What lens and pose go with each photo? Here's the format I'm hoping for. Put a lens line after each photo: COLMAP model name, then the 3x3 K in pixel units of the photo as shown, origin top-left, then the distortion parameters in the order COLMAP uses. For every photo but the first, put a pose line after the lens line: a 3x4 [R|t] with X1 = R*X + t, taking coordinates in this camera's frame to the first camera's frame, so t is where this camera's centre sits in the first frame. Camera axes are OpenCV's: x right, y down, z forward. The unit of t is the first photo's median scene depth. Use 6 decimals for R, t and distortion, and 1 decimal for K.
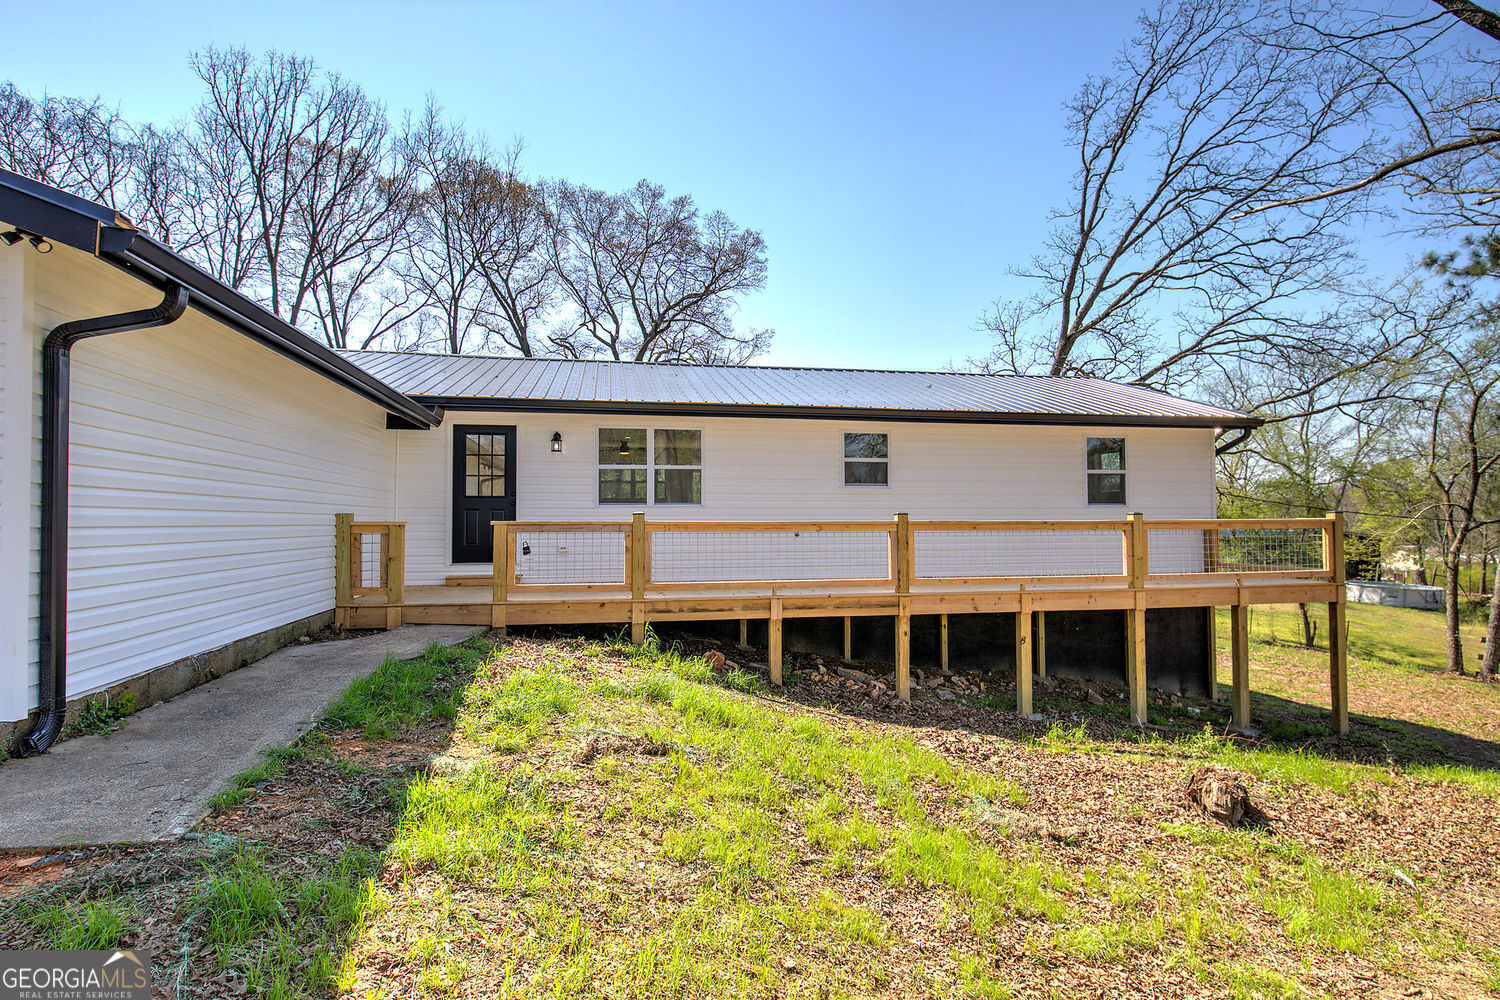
lens RADIAL K [[765.4, 0, 758.2], [0, 765.4, 503.7], [0, 0, 1]] dist [0.001514, -0.000510]
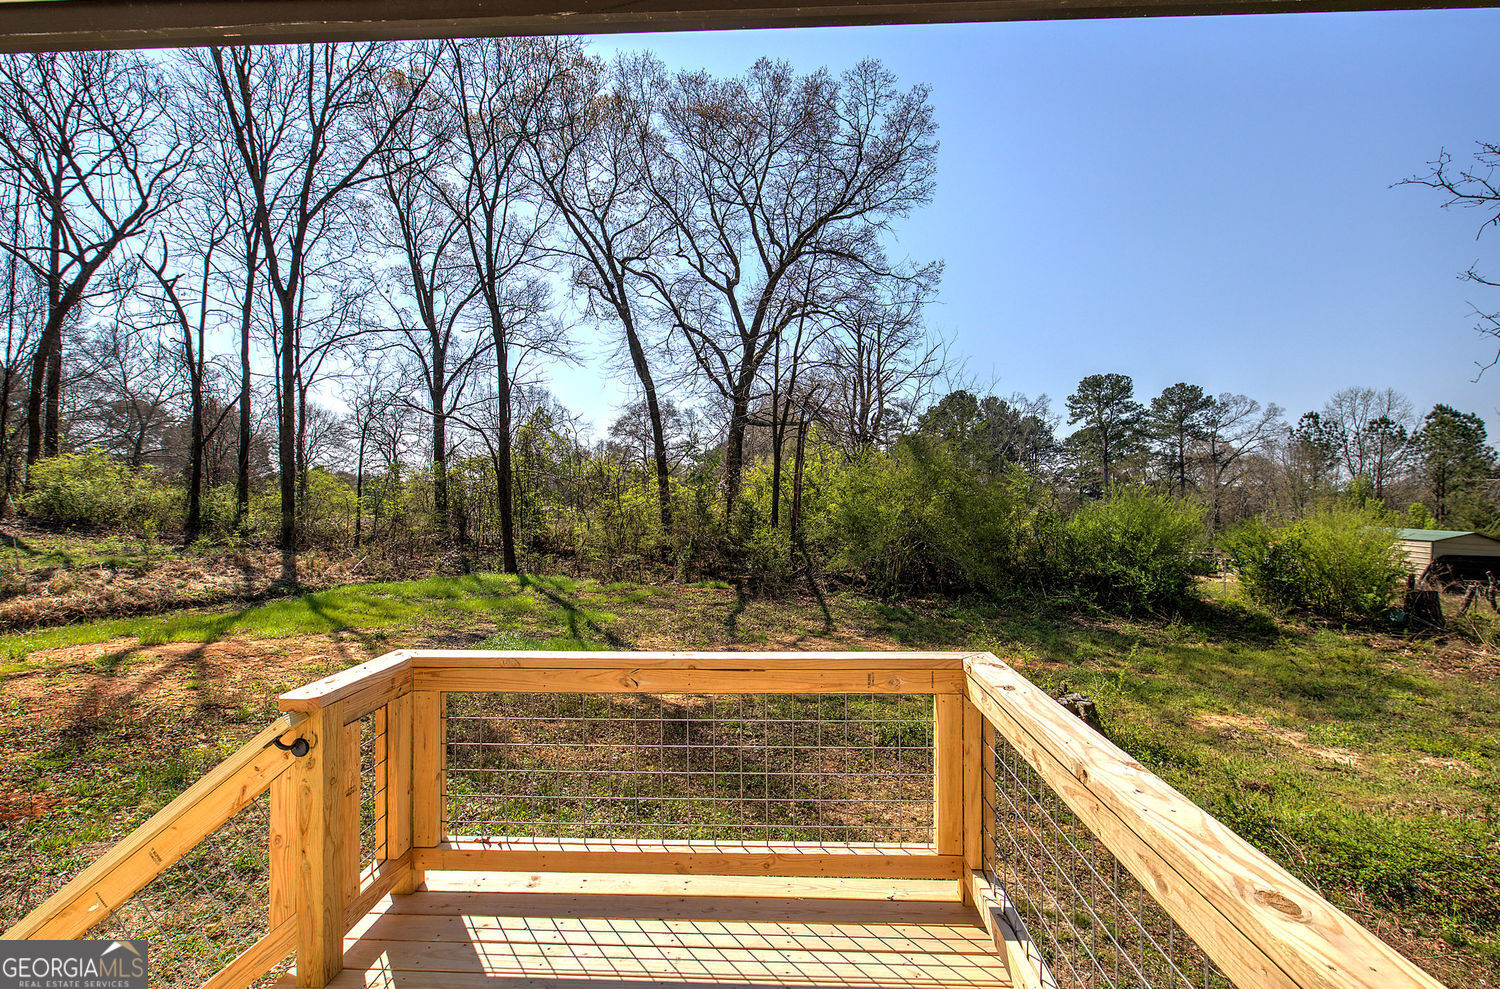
lens RADIAL K [[645.6, 0, 754.2], [0, 645.6, 496.4], [0, 0, 1]] dist [-0.025161, 0.023096]
pose [[0.970303, -0.000291, -0.241894, -0.013273], [0.003602, 0.999906, 0.013247, -0.011007], [0.241867, -0.013725, 0.970212, 0.661660]]
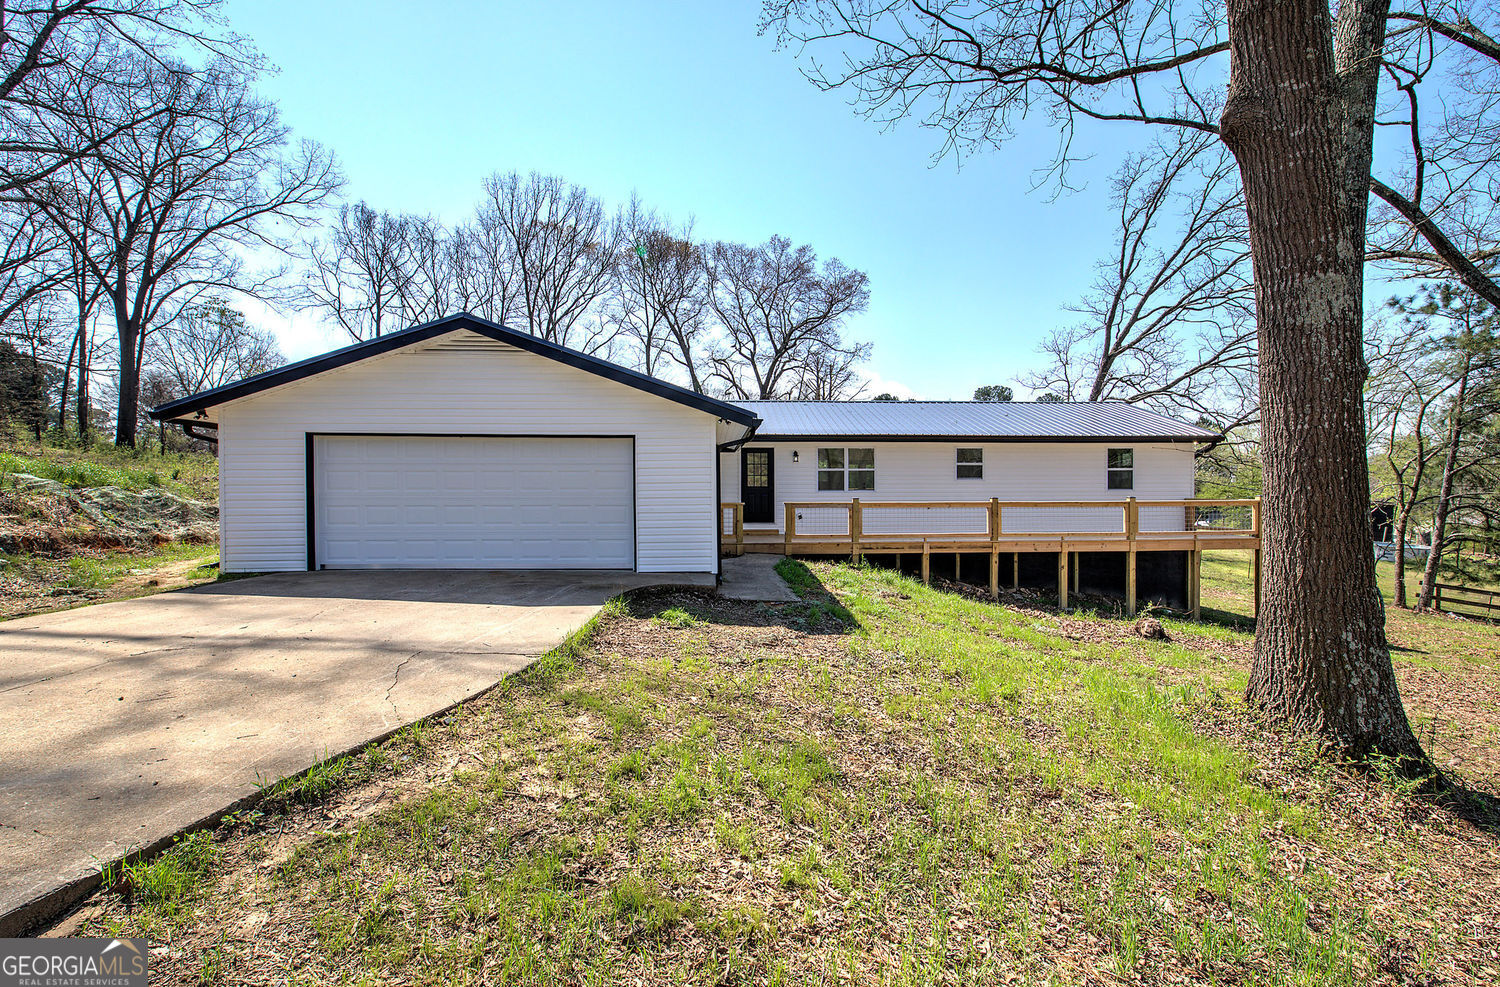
lens RADIAL K [[637.0, 0, 753.3], [0, 637.0, 494.8], [0, 0, 1]] dist [-0.002162, 0.000305]
pose [[0.990360, 0.001539, -0.138508, -0.058657], [0.003350, 0.999380, 0.035062, -0.016849], [0.138476, -0.035188, 0.989740, -0.201195]]
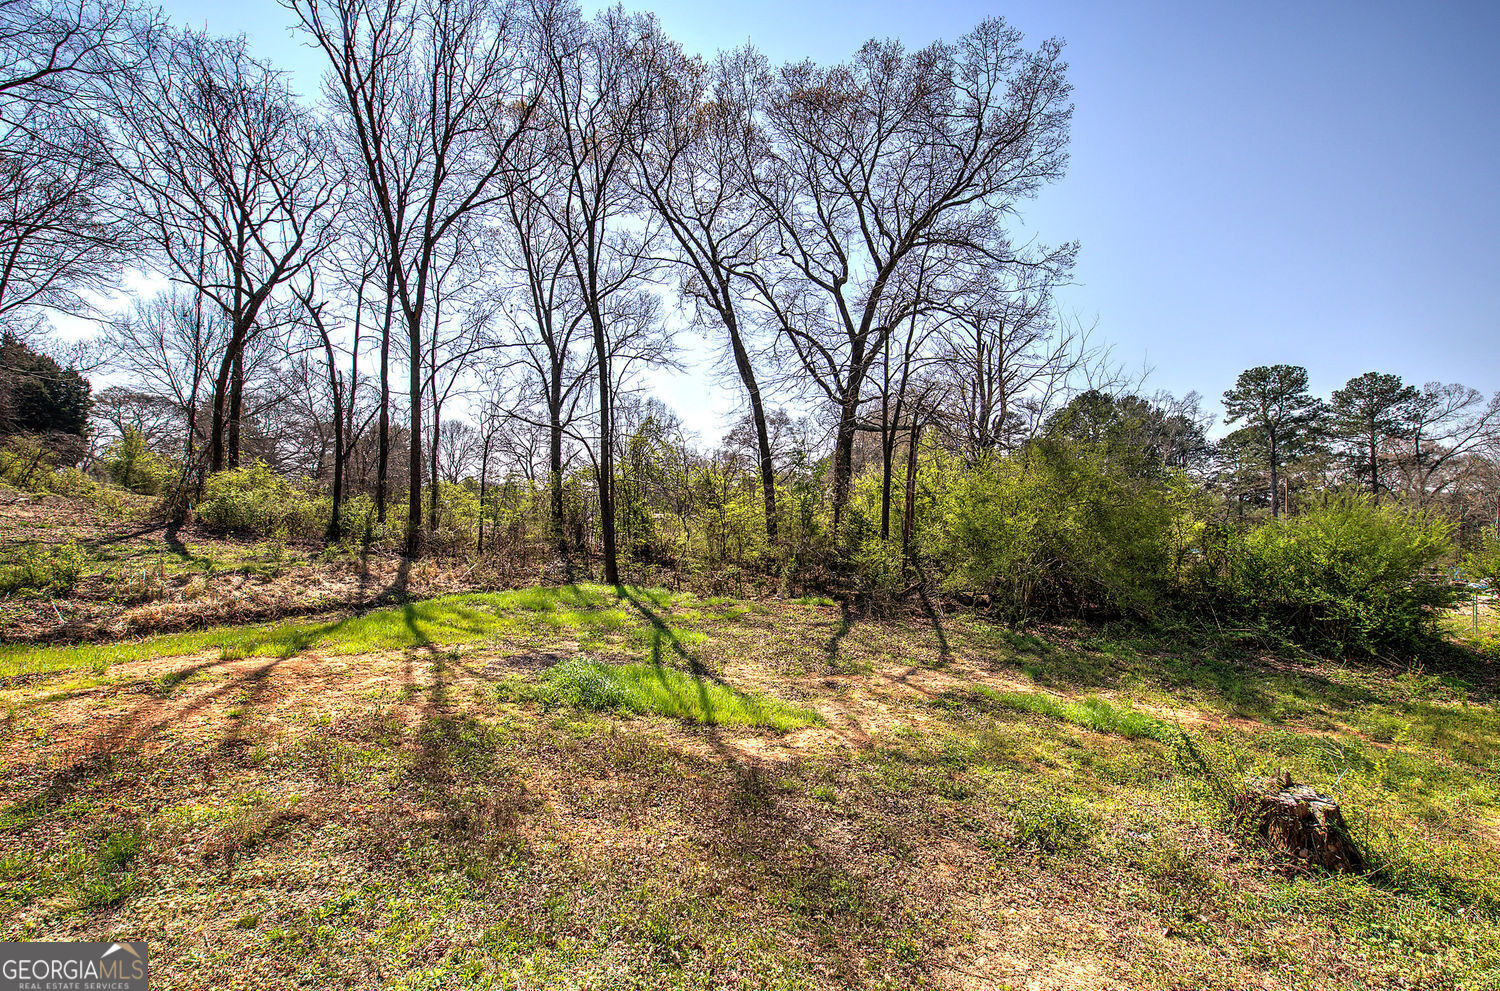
lens RADIAL K [[635.3, 0, 752.5], [0, 635.3, 494.5], [0, 0, 1]] dist [-0.001989, 0.000174]
pose [[0.910949, -0.006602, -0.412466, -0.020868], [0.006023, 0.999978, -0.002704, -0.012574], [0.412475, -0.000021, 0.910969, 0.728254]]
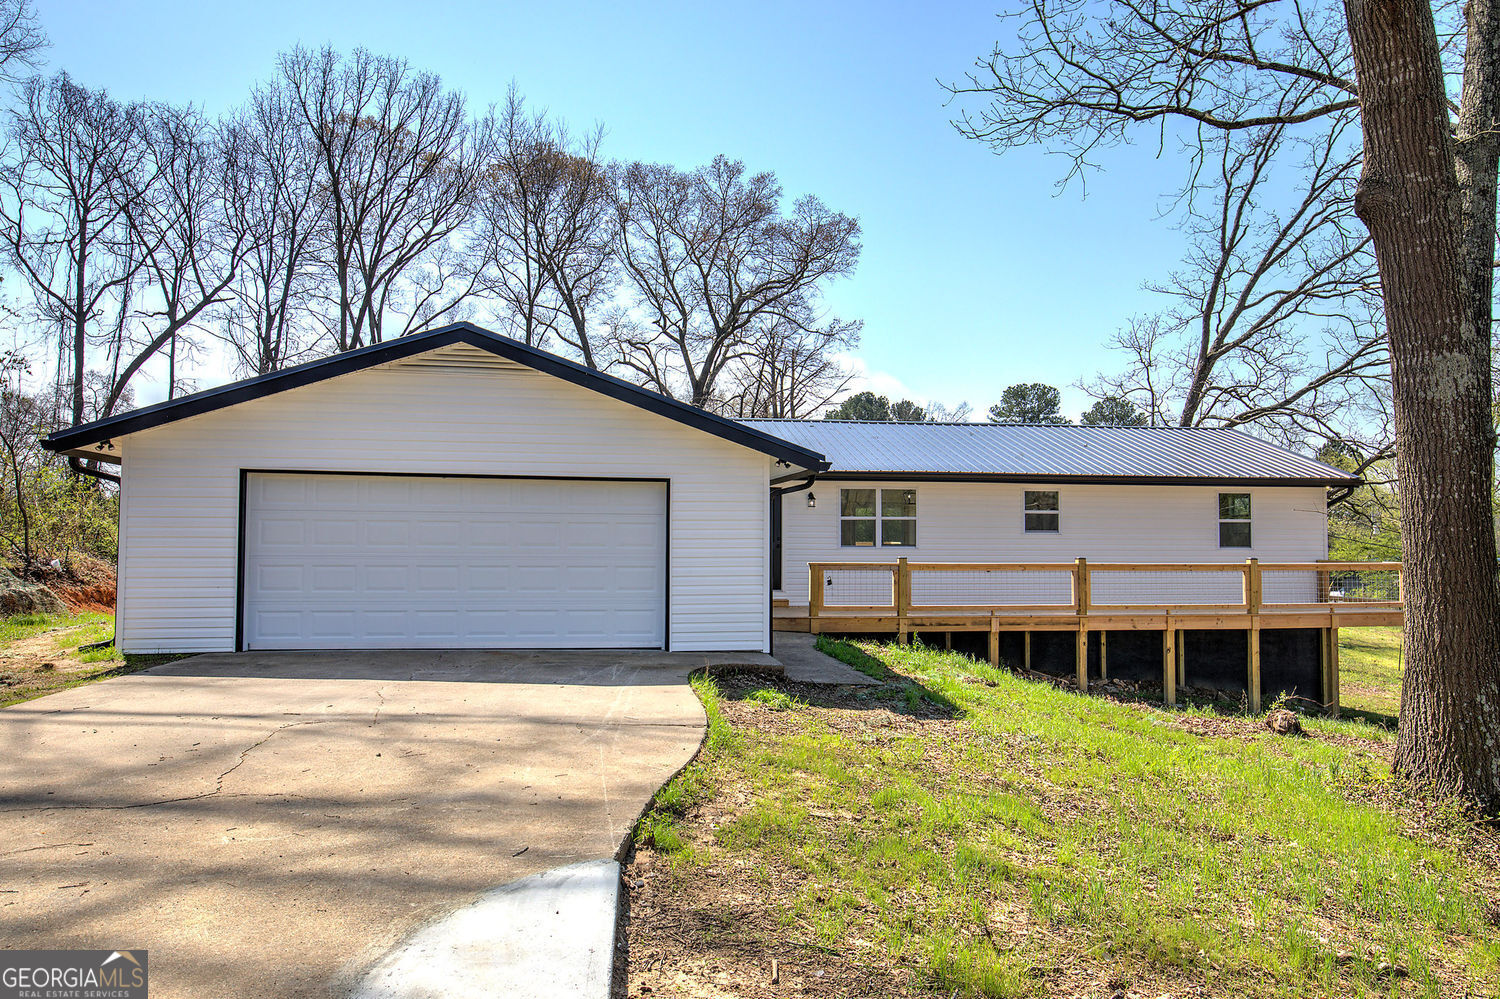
lens RADIAL K [[1029.8, 0, 756.5], [0, 1029.8, 492.3], [0, 0, 1]] dist [0.020813, -0.021280]
pose [[0.999452, 0.006672, -0.032421, -0.115566], [-0.007273, 0.999803, -0.018466, -0.022933], [0.032291, 0.018692, 0.999304, -0.304456]]
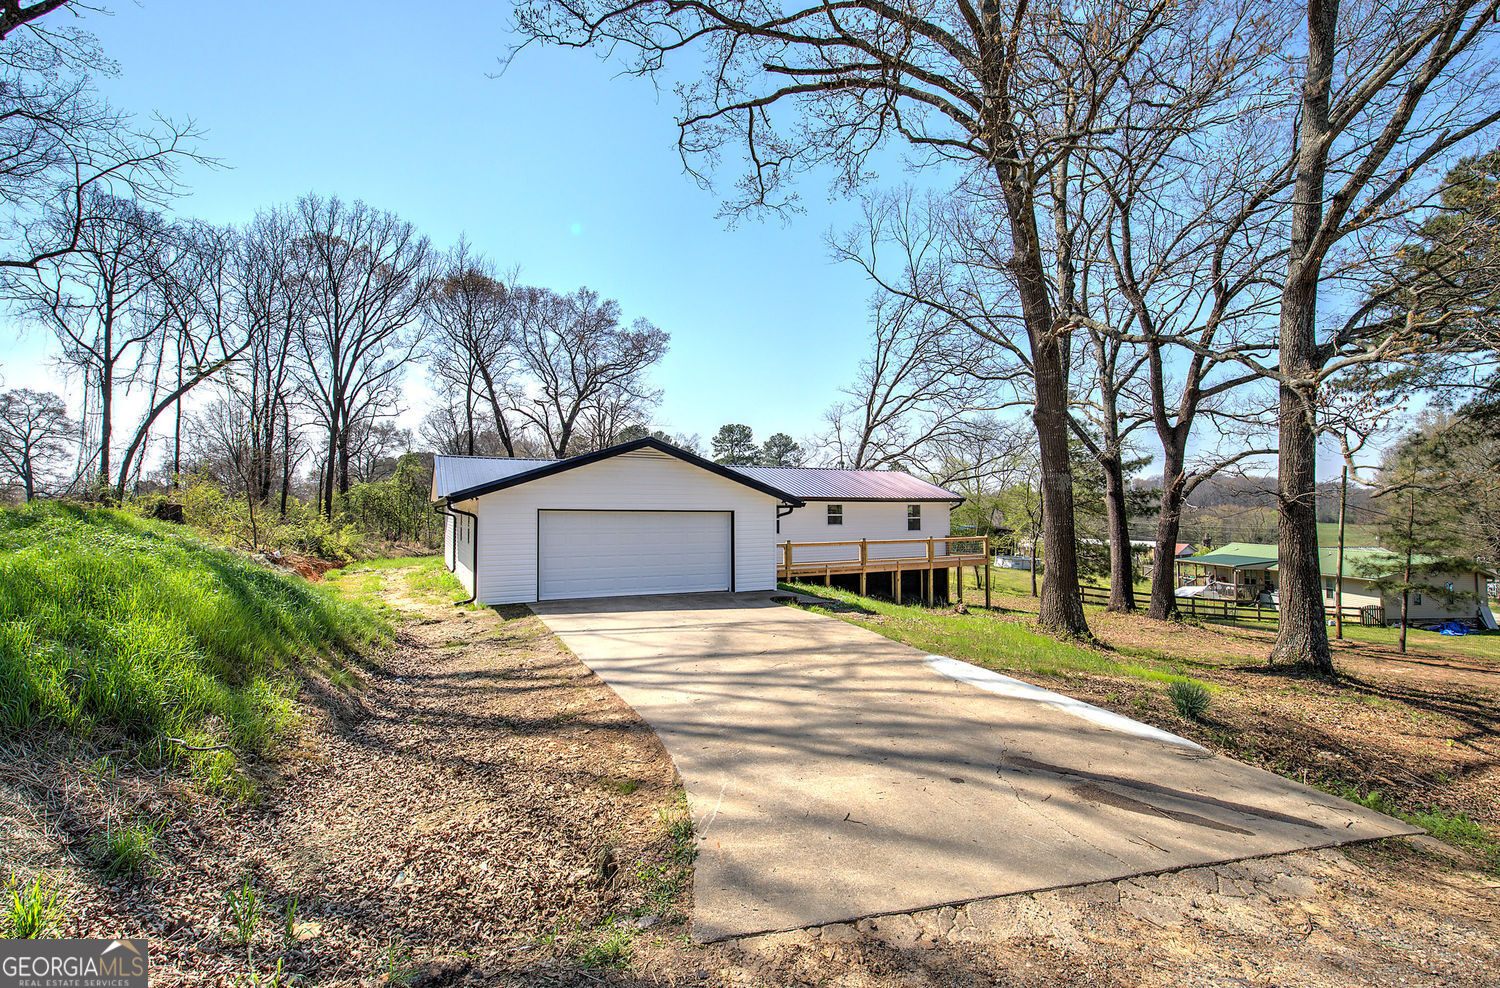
lens RADIAL K [[645.6, 0, 754.2], [0, 645.6, 495.9], [0, 0, 1]] dist [-0.025161, 0.023096]
pose [[0.959062, 0.007389, 0.283101, -0.310811], [-0.007115, 0.999973, -0.001993, -0.048631], [-0.283108, -0.000103, 0.959088, -0.429772]]
